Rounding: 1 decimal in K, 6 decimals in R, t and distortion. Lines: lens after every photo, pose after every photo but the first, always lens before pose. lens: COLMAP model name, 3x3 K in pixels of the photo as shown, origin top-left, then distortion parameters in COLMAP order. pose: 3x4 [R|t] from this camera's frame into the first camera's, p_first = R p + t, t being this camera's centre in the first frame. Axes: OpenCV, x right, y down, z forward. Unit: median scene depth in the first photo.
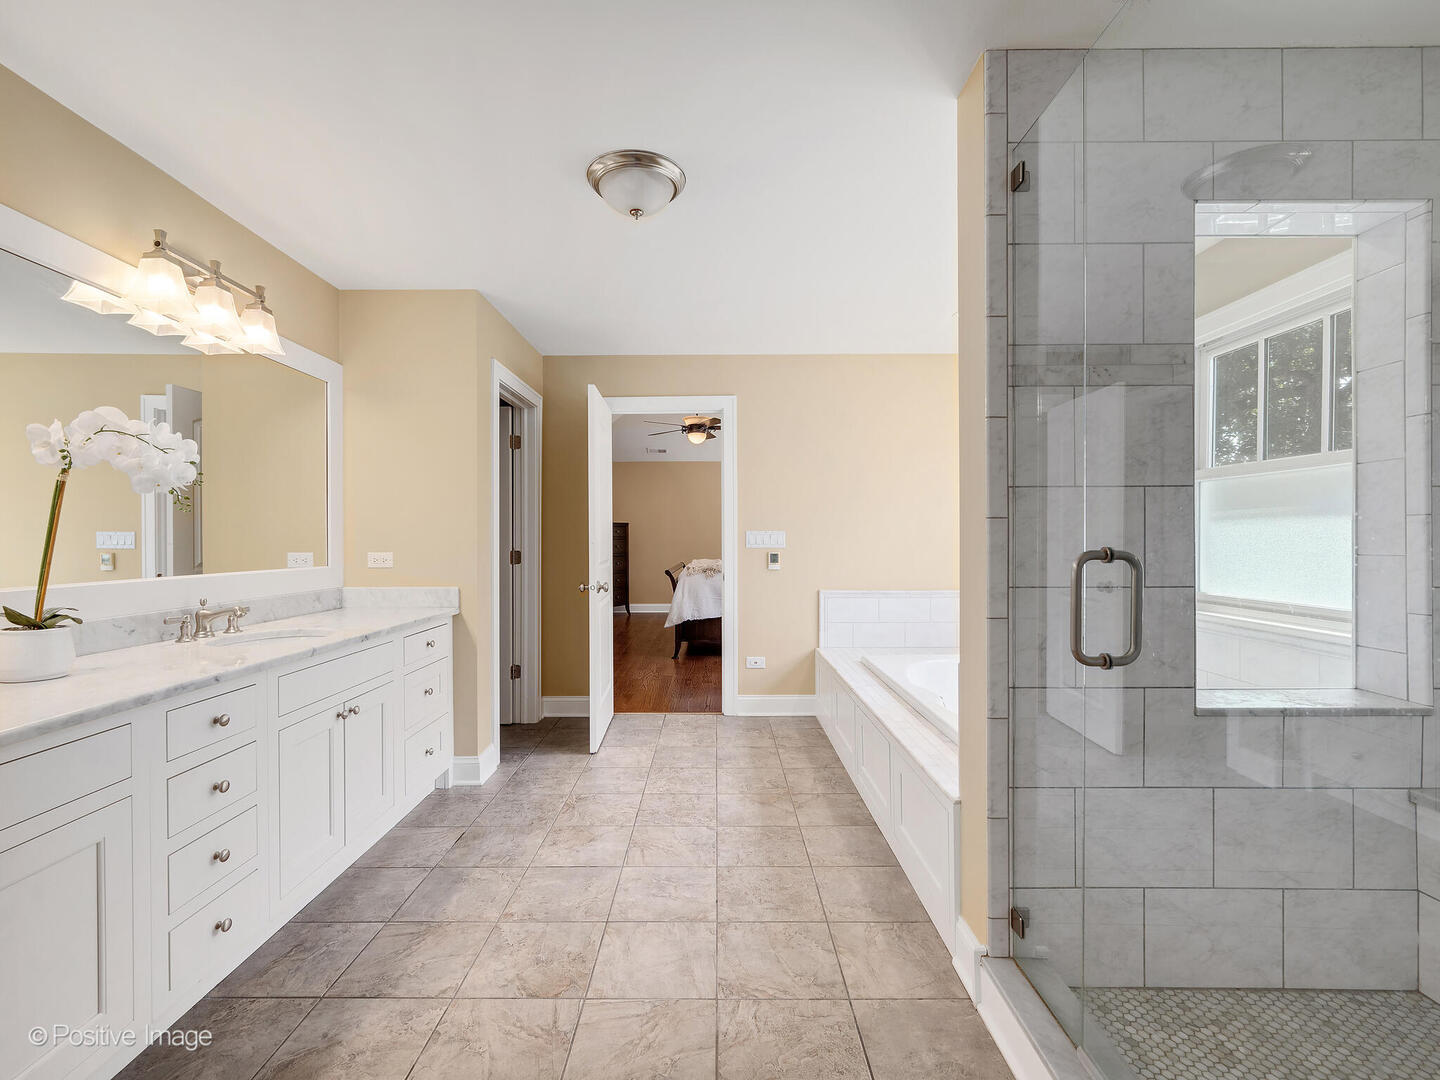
lens RADIAL K [[665.7, 0, 726.9], [0, 665.7, 539.6], [0, 0, 1]] dist [-0.000784, -0.000095]
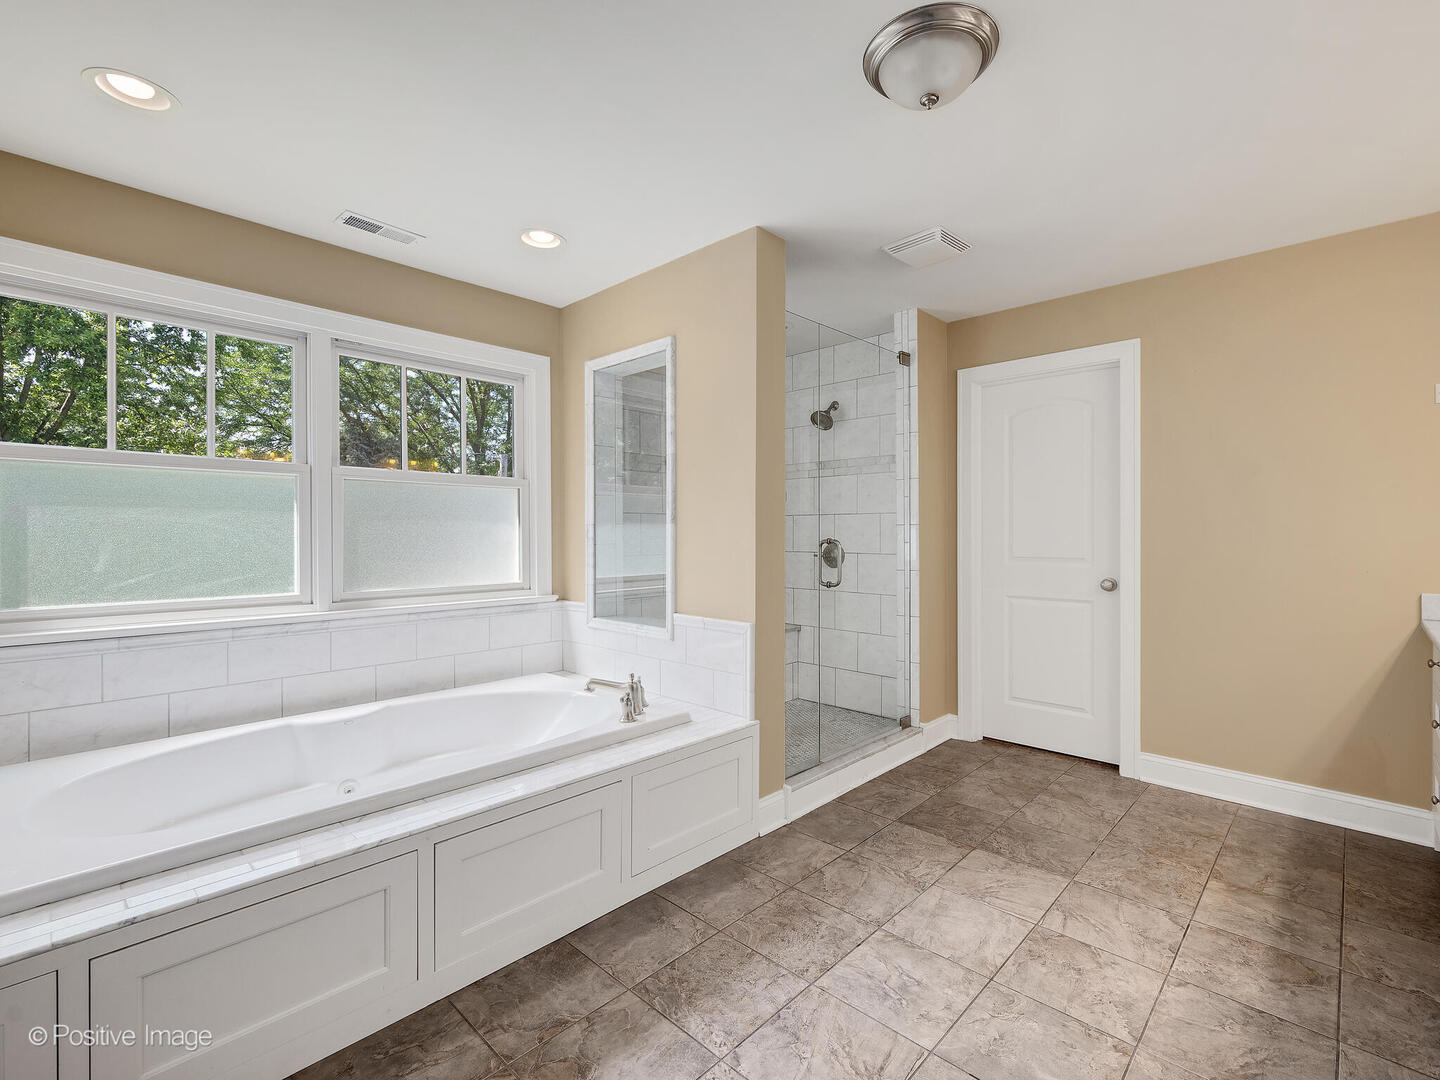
lens RADIAL K [[665.7, 0, 726.9], [0, 665.7, 539.6], [0, 0, 1]] dist [-0.000784, -0.000095]
pose [[-0.713195, -0.003067, 0.700959, -0.545368], [0.005892, 0.999929, 0.010370, -0.008194], [-0.700941, 0.011526, -0.713126, 1.870708]]
